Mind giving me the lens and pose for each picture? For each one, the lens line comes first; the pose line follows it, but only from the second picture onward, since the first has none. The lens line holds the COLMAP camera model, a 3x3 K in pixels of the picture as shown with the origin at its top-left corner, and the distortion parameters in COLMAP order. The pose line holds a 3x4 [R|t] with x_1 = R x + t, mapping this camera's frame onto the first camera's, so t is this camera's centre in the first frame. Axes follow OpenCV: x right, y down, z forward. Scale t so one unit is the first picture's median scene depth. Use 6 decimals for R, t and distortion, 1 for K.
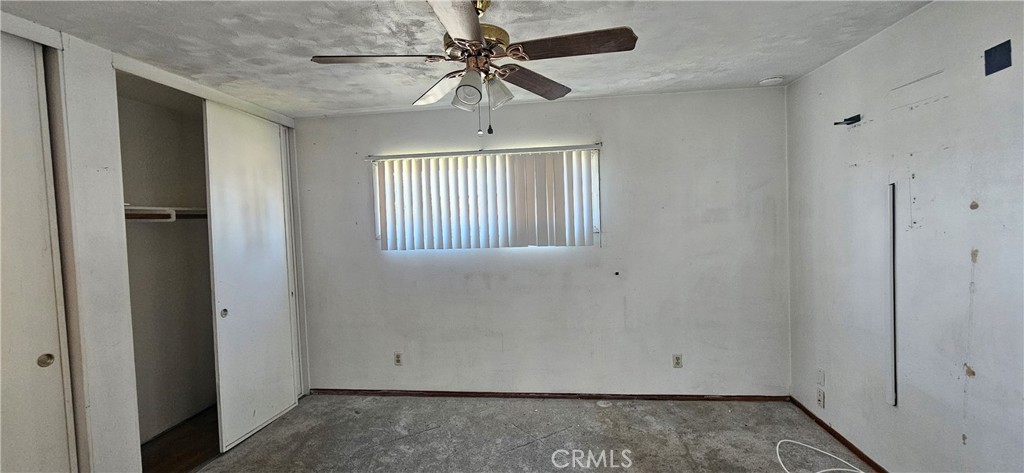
lens RADIAL K [[421.3, 0, 512.0], [0, 421.3, 236.5], [0, 0, 1]] dist [-0.004007, -0.000069]
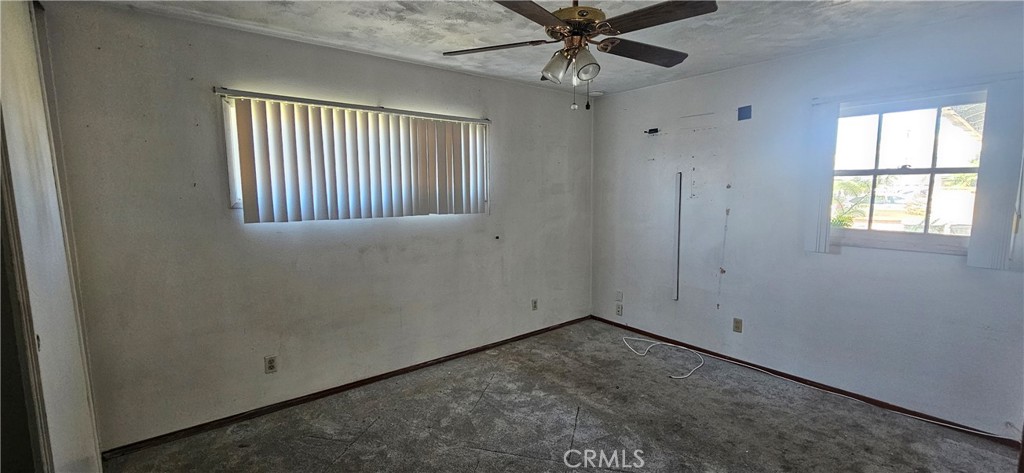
lens RADIAL K [[425.1, 0, 511.8], [0, 425.1, 238.5], [0, 0, 1]] dist [-0.000409, 0.000006]
pose [[0.702307, -0.052670, 0.709923, -0.546026], [0.008981, 0.997835, 0.065146, 0.015889], [-0.711817, -0.039377, 0.701260, 0.167622]]
